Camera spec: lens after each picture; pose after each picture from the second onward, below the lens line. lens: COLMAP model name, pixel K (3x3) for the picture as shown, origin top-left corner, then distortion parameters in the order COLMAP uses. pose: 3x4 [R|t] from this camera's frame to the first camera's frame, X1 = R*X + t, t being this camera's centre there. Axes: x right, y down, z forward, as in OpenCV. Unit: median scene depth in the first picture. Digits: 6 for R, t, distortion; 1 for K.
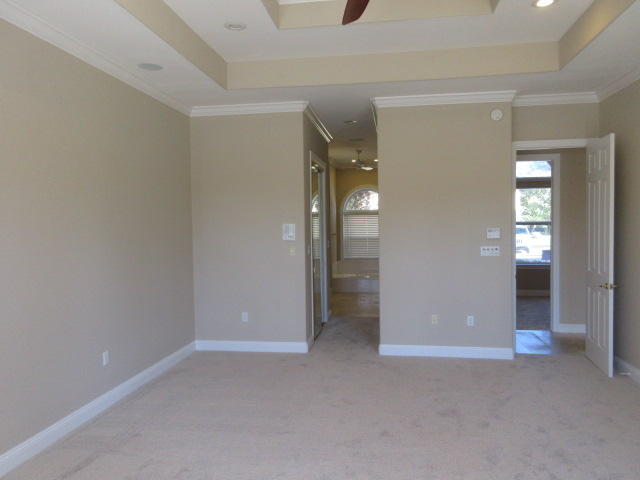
lens RADIAL K [[478.1, 0, 320.4], [0, 478.1, 237.8], [0, 0, 1]] dist [0.013803, -0.005748]
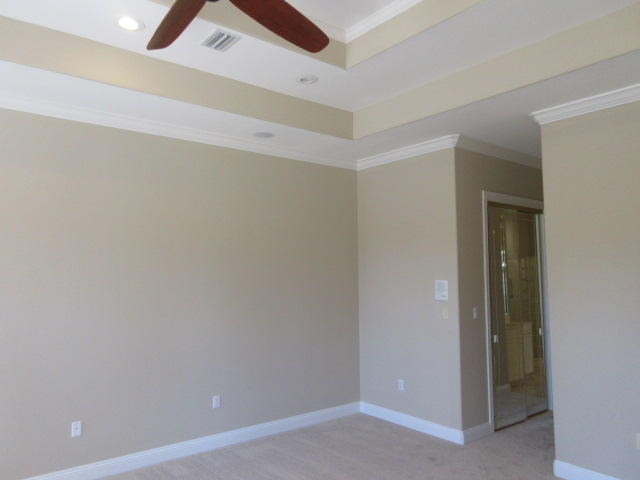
lens RADIAL K [[478.1, 0, 320.0], [0, 478.1, 242.1], [0, 0, 1]] dist [0.013803, -0.005748]
pose [[0.733970, -0.035012, -0.678279, 0.349901], [-0.024673, 0.996637, -0.078144, -0.025367], [0.678734, 0.074091, 0.730637, 0.236047]]
